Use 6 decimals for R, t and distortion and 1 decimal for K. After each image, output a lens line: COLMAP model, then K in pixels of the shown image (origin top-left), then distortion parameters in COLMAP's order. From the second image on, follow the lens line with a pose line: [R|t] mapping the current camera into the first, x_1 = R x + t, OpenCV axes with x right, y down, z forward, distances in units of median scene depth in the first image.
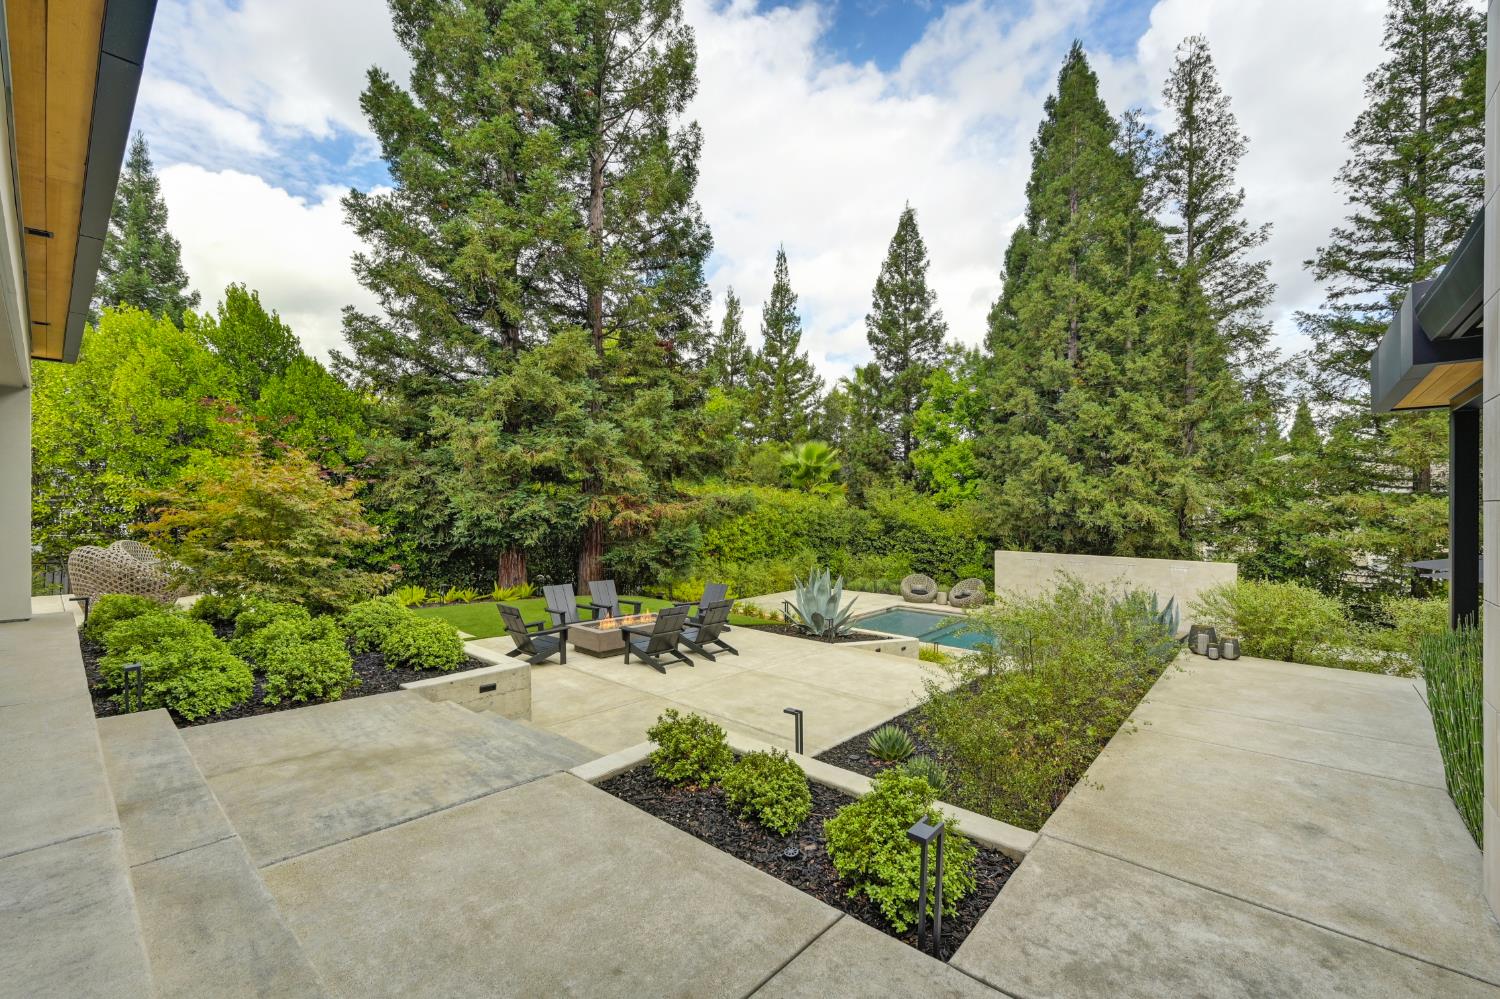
lens RADIAL K [[619.3, 0, 754.7], [0, 619.3, 506.4], [0, 0, 1]] dist [-0.000180, -0.000021]
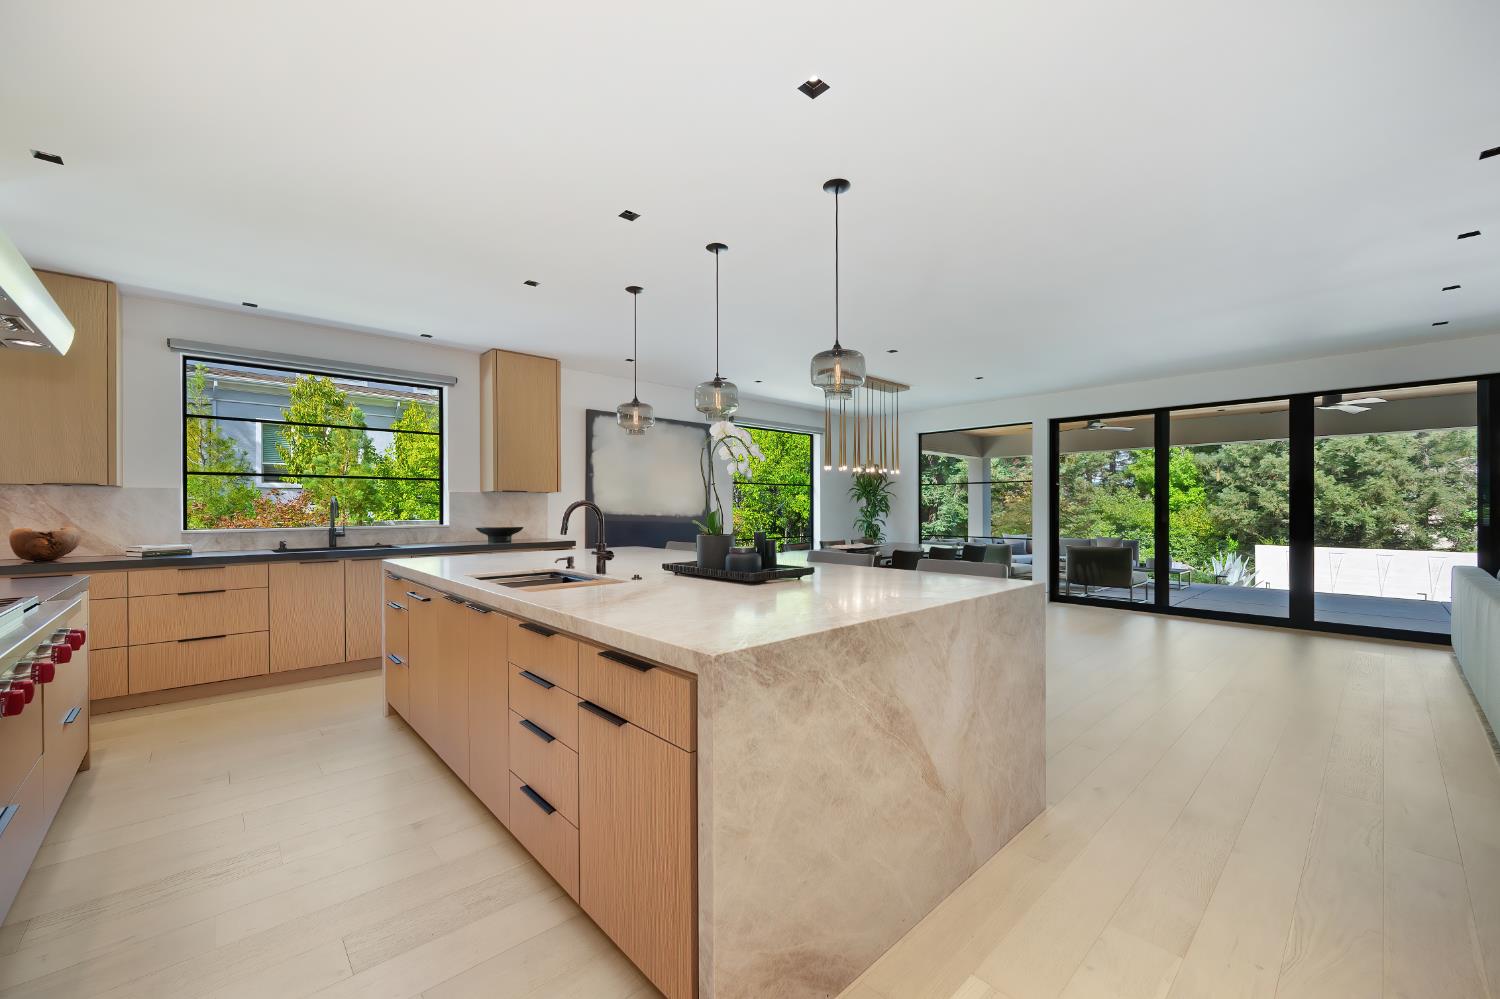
lens RADIAL K [[593.4, 0, 755.5], [0, 593.4, 506.7], [0, 0, 1]] dist [-0.000127, -0.000198]
pose [[0.995207, -0.004621, -0.097681, -0.544967], [0.004191, 0.999981, -0.004606, -0.006183], [0.097700, 0.004175, 0.995207, -0.334921]]
